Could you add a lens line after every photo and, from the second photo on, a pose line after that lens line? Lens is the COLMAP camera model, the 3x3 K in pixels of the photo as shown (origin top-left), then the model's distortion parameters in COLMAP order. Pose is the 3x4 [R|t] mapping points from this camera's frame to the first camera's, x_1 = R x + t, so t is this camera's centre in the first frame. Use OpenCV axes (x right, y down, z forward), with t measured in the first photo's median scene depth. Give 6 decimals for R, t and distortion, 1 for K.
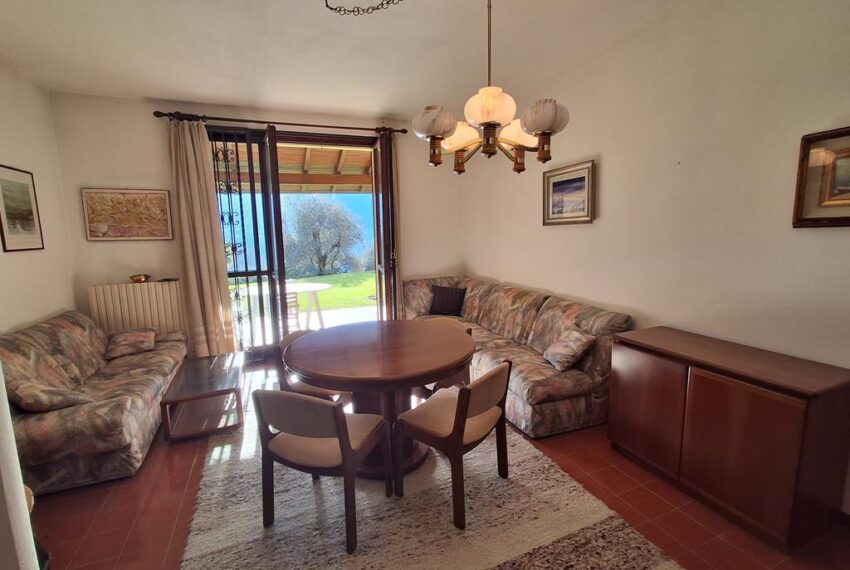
lens RADIAL K [[388.0, 0, 420.7], [0, 388.0, 282.5], [0, 0, 1]] dist [-0.001150, 0.014904]
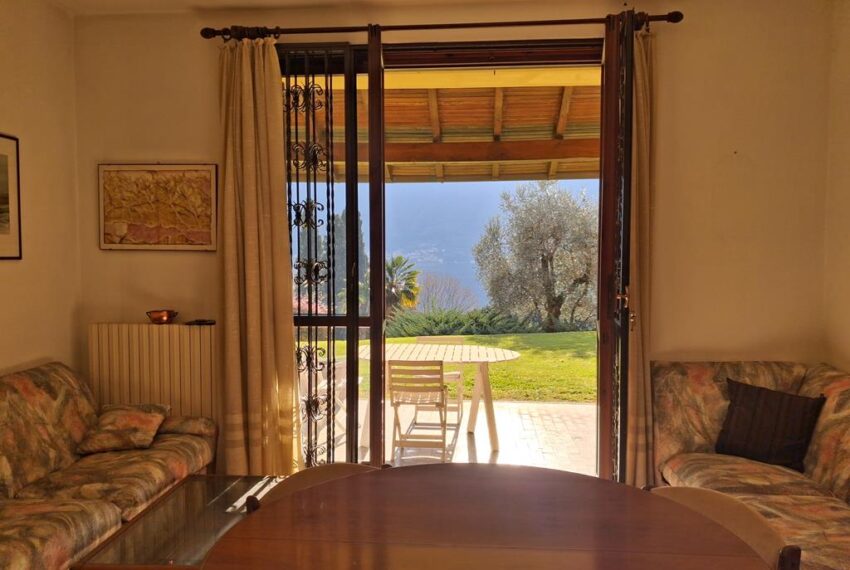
lens RADIAL K [[669.5, 0, 427.3], [0, 669.5, 290.4], [0, 0, 1]] dist [0.055583, -0.065953]
pose [[0.895074, 0.048047, -0.443322, 0.071309], [-0.083771, 0.994595, -0.061341, -0.020217], [0.437979, 0.092042, 0.894261, 0.275215]]
